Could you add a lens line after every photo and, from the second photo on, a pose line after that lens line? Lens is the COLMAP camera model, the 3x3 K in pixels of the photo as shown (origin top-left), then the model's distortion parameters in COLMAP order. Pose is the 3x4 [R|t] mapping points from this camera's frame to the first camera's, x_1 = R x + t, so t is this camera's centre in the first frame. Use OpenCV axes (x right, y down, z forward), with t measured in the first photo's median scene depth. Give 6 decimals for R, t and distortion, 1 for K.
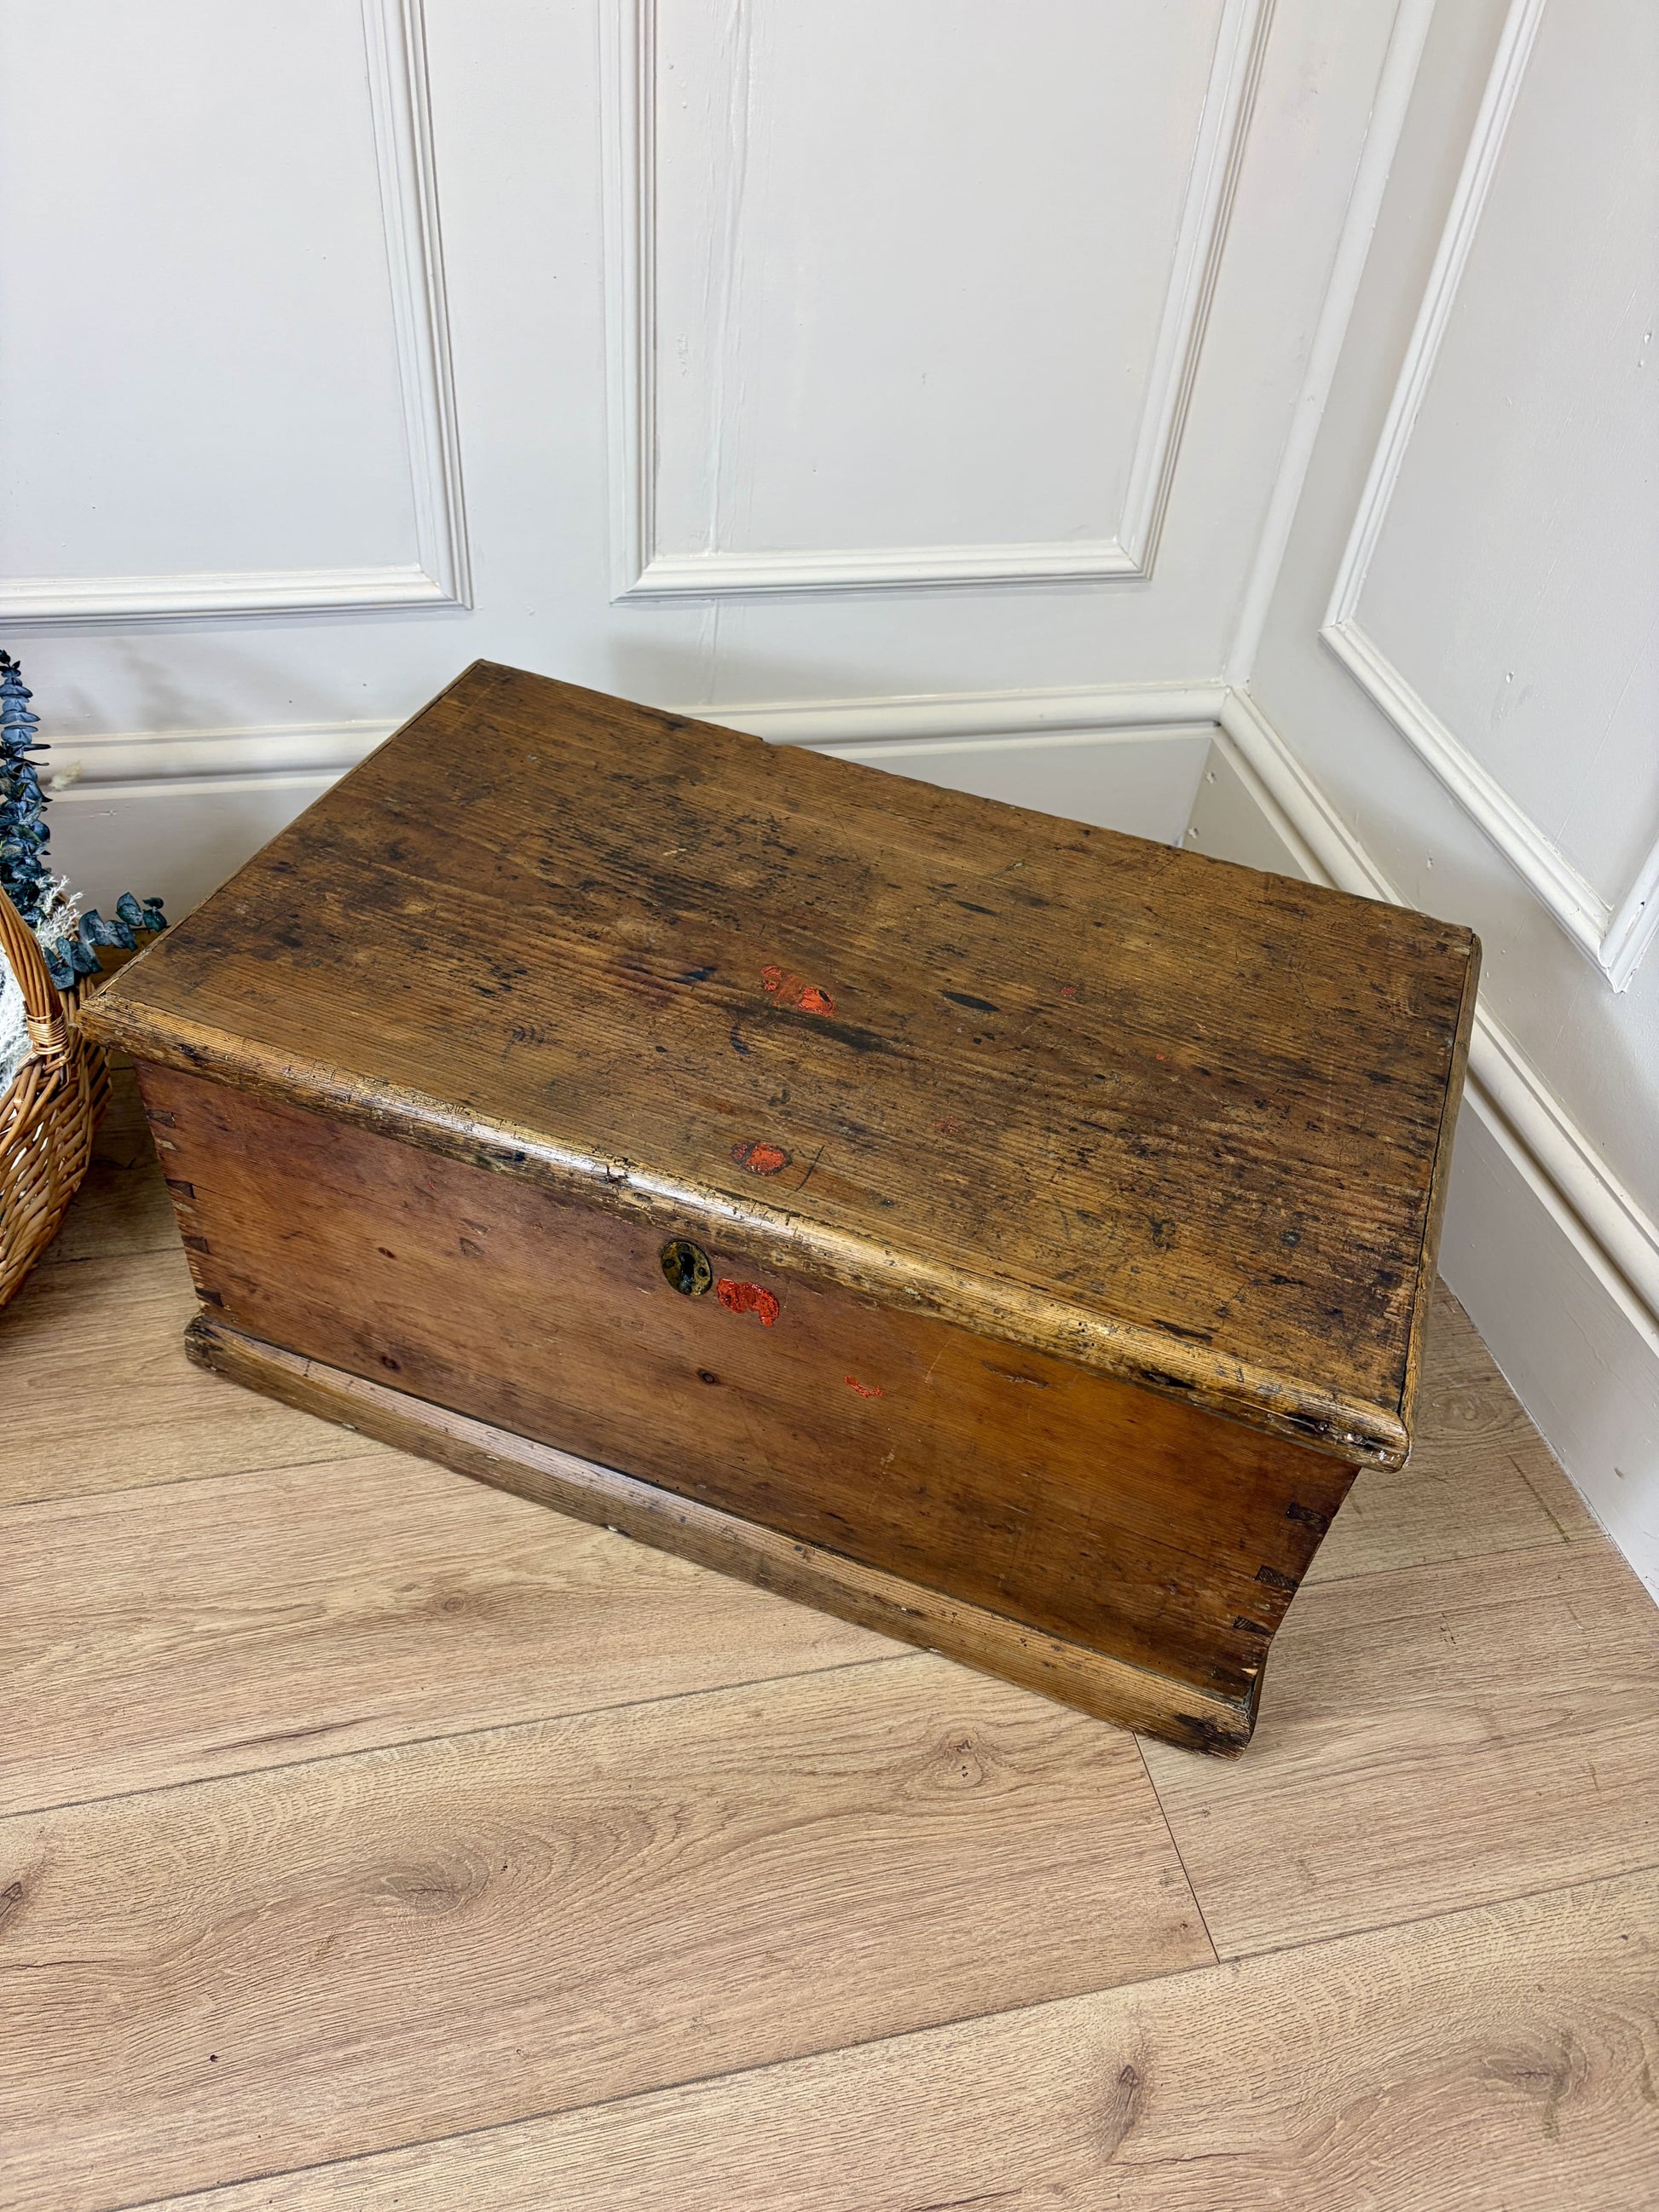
lens RADIAL K [[1687.3, 0, 819.0], [0, 1687.3, 1116.4], [0, 0, 1]] dist [0.023778, 0.001324]
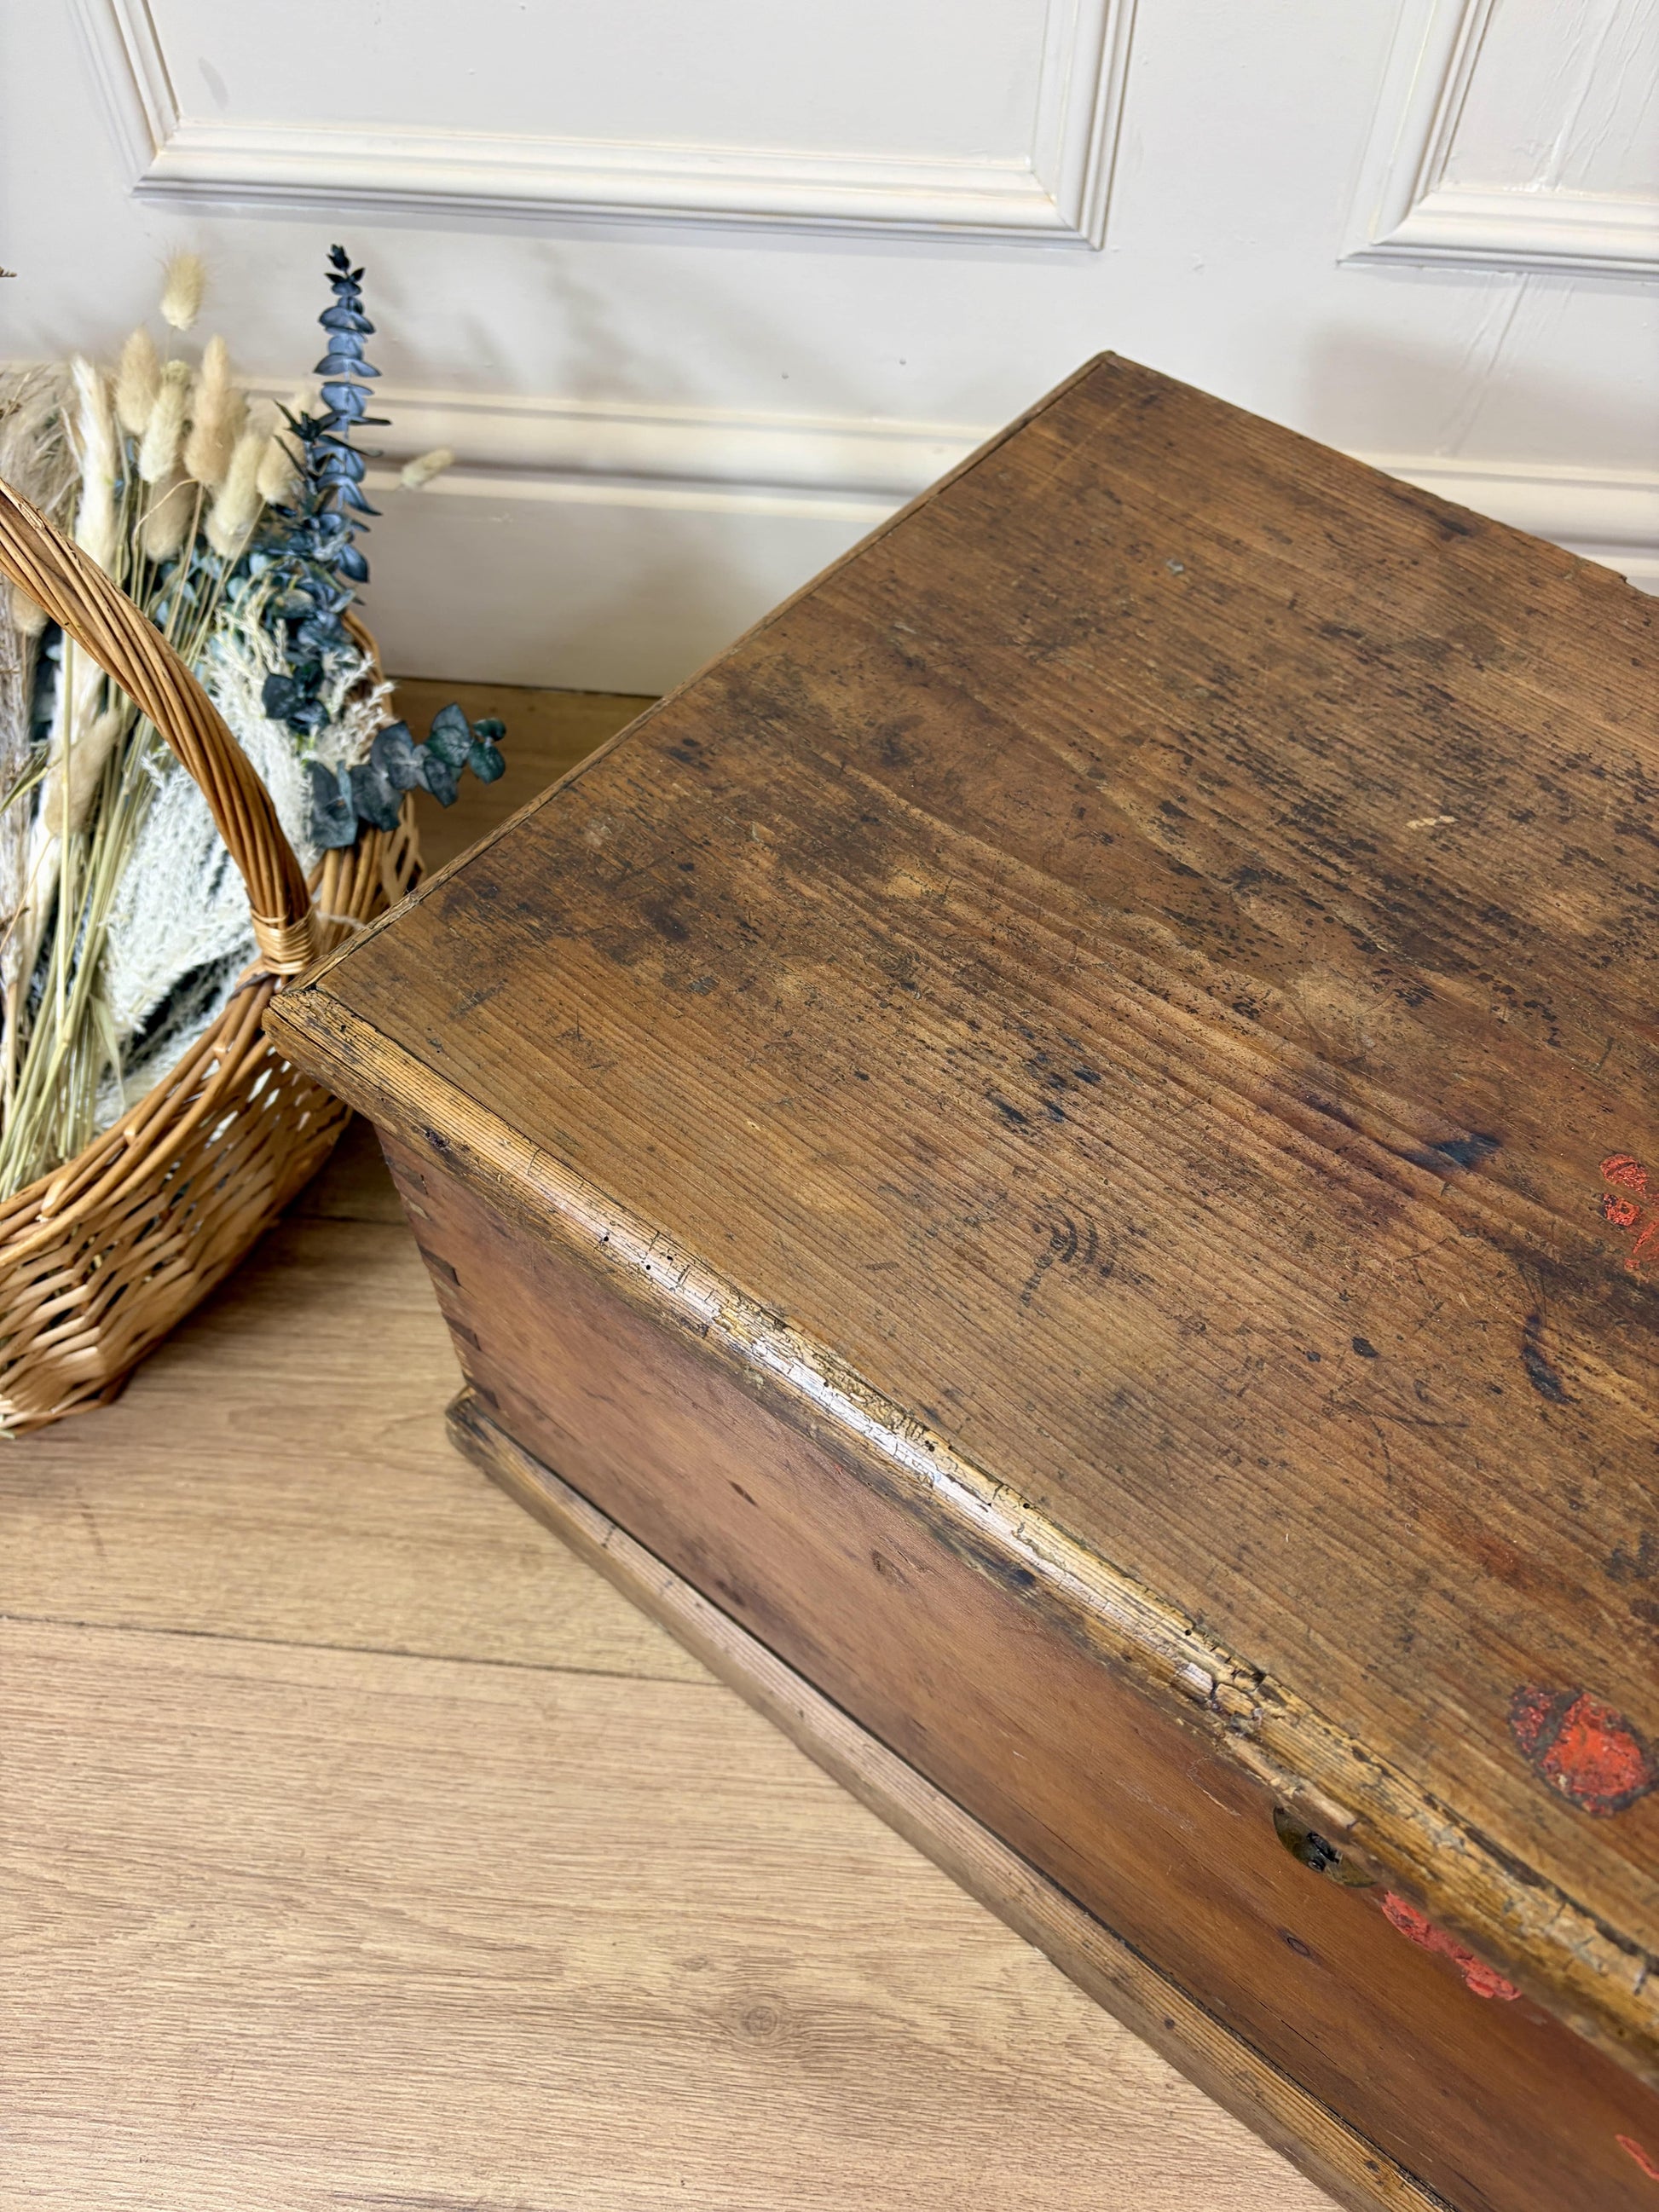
lens RADIAL K [[1729.0, 0, 834.0], [0, 1729.0, 1096.3], [0, 0, 1]] dist [0.003527, 0.007271]
pose [[0.949835, 0.214019, -0.228054, -0.124953], [-0.171196, 0.966037, 0.193559, -0.154946], [0.261734, -0.144807, 0.954215, 0.483358]]
